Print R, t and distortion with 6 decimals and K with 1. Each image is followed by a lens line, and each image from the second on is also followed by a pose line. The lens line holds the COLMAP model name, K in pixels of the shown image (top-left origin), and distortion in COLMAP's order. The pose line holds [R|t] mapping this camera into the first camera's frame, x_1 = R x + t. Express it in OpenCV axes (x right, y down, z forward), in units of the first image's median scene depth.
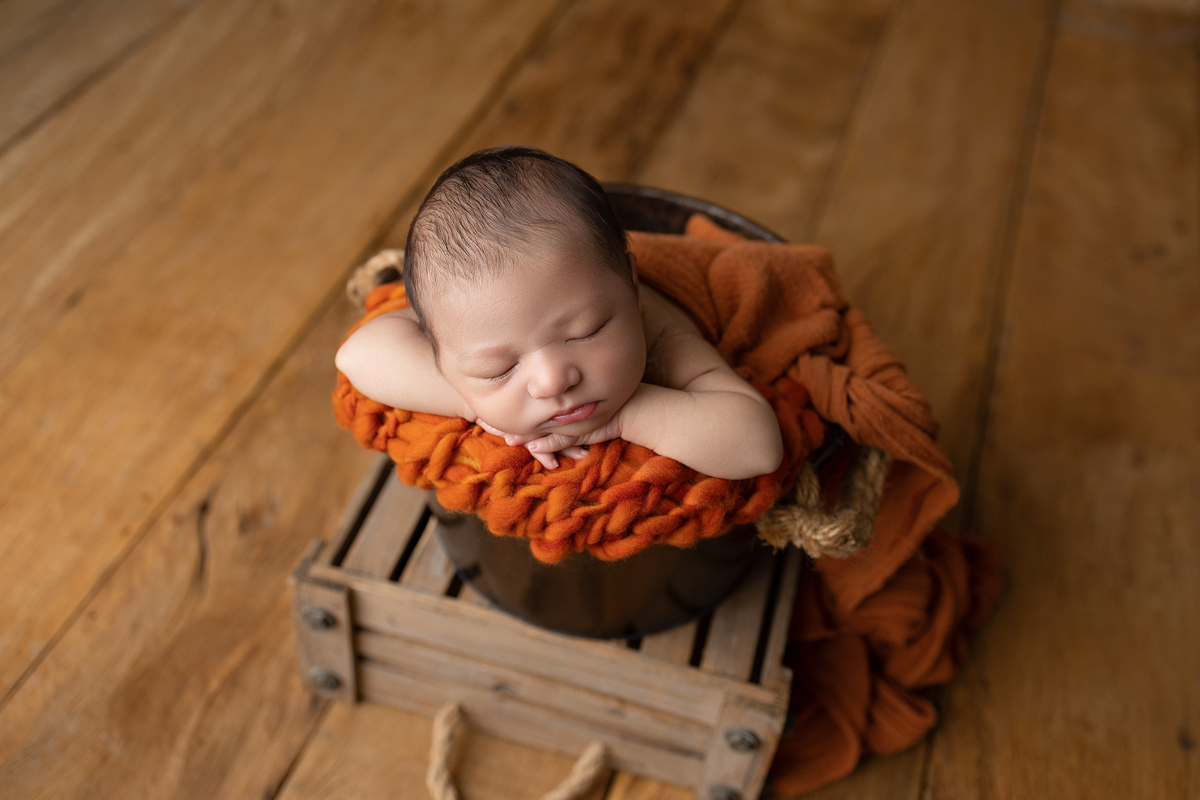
lens RADIAL K [[1233.5, 0, 580.5], [0, 1233.5, 404.2], [0, 0, 1]] dist [0.015902, 0.000000]
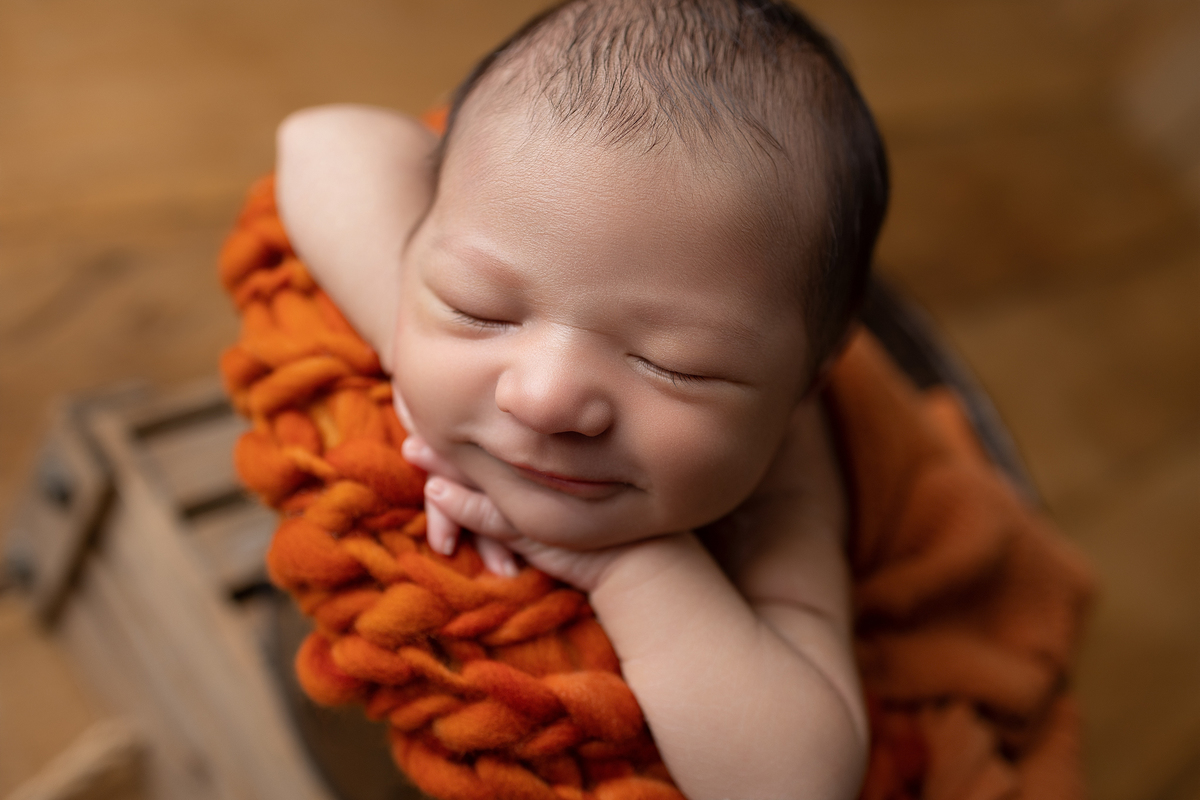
lens RADIAL K [[1271.5, 0, 605.7], [0, 1271.5, 412.6], [0, 0, 1]] dist [0.011715, 0.000000]
pose [[0.751739, 0.654203, -0.083108, 0.032279], [-0.658887, 0.750353, -0.053282, -0.004358], [0.027504, 0.094813, 0.995115, 0.503053]]
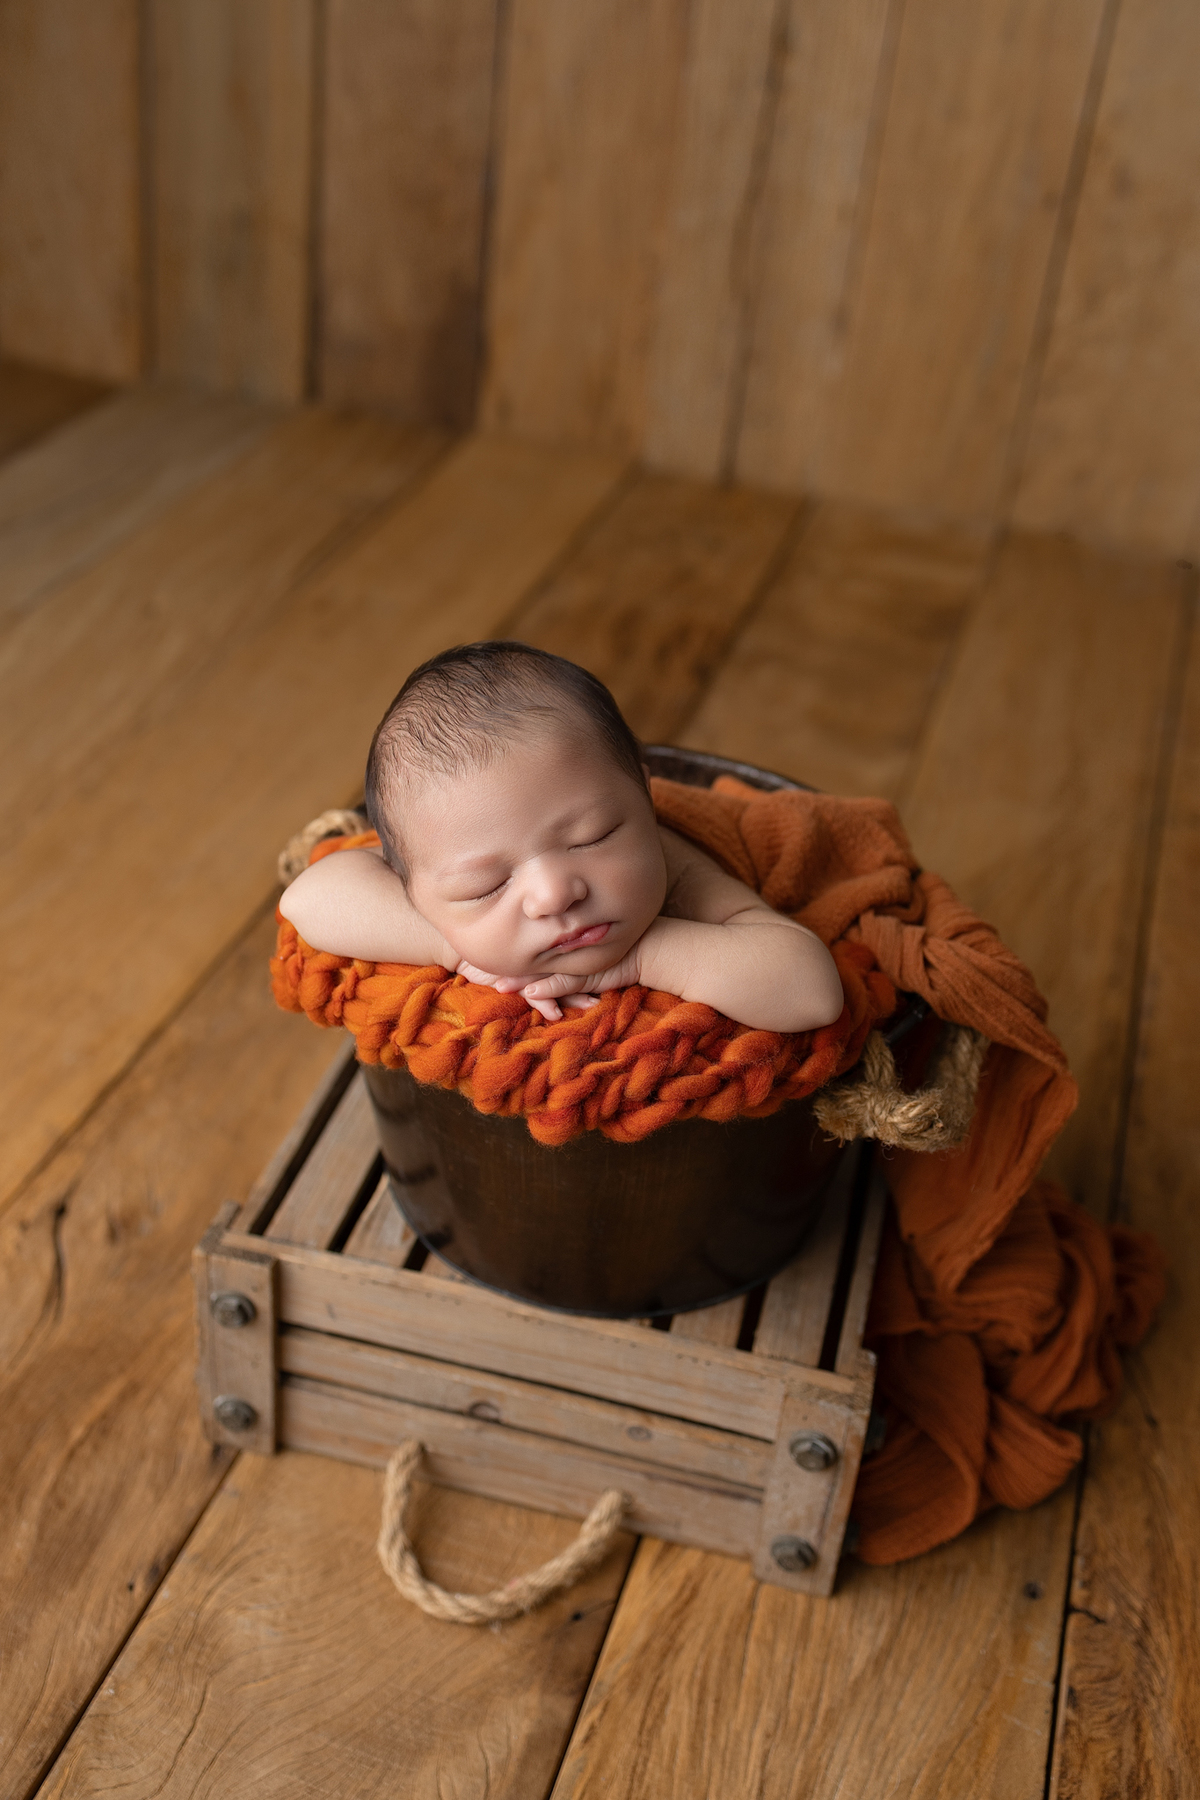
lens RADIAL K [[1907.3, 0, 551.7], [0, 1907.3, 903.9], [0, 0, 1]] dist [0.011715, 0.000000]
pose [[0.999744, -0.021684, 0.006515, -0.030796], [0.022560, 0.978450, -0.205246, 0.229887], [-0.001924, 0.205340, 0.978689, -0.214843]]
